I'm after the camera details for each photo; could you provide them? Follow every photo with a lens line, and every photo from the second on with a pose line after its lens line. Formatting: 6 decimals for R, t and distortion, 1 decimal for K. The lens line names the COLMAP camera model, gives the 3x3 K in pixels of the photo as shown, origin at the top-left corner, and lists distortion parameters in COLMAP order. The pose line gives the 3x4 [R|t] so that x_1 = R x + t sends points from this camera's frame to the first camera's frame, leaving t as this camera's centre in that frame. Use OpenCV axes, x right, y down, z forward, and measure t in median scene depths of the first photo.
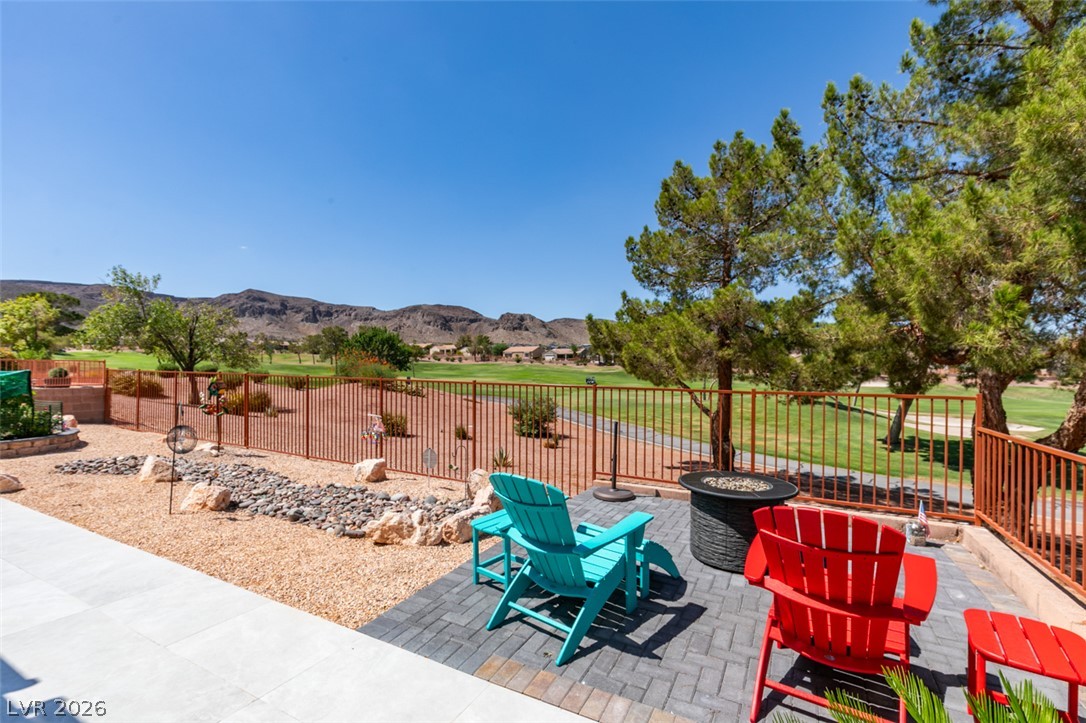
lens RADIAL K [[490.2, 0, 542.6], [0, 490.2, 370.6], [0, 0, 1]] dist [-0.001876, -0.001823]
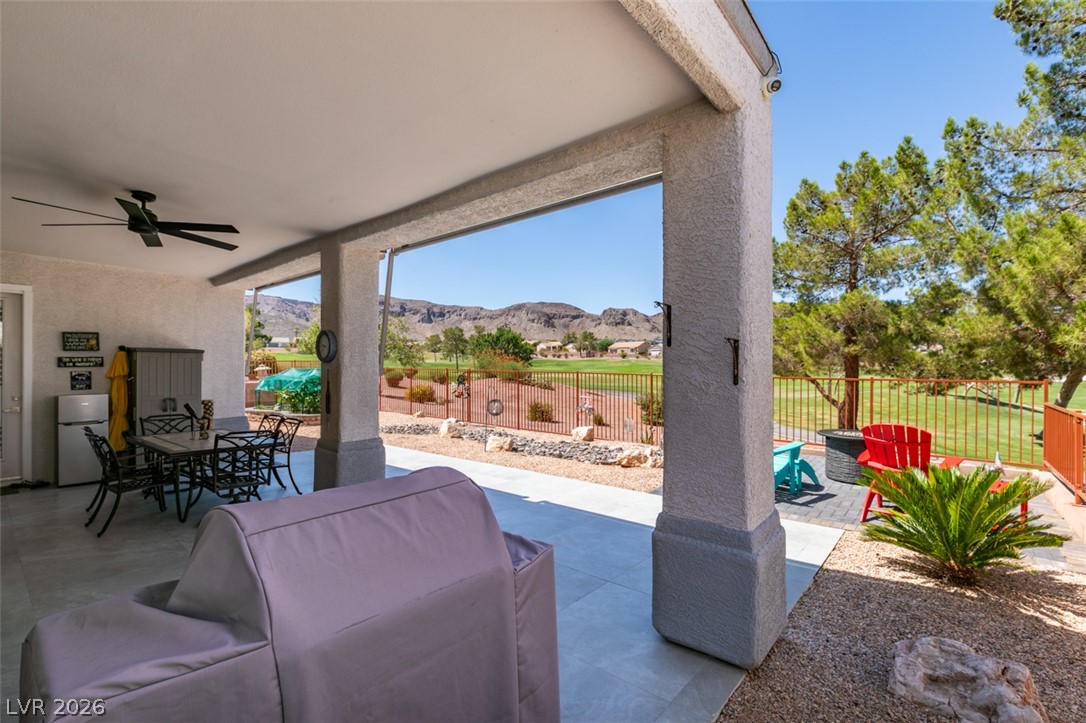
lens RADIAL K [[485.9, 0, 540.6], [0, 485.9, 367.9], [0, 0, 1]] dist [-0.000899, -0.000121]
pose [[0.976544, -0.006778, -0.215210, -0.102657], [0.007469, 0.999969, 0.002395, -0.000109], [0.215188, -0.003946, 0.976565, -0.292659]]
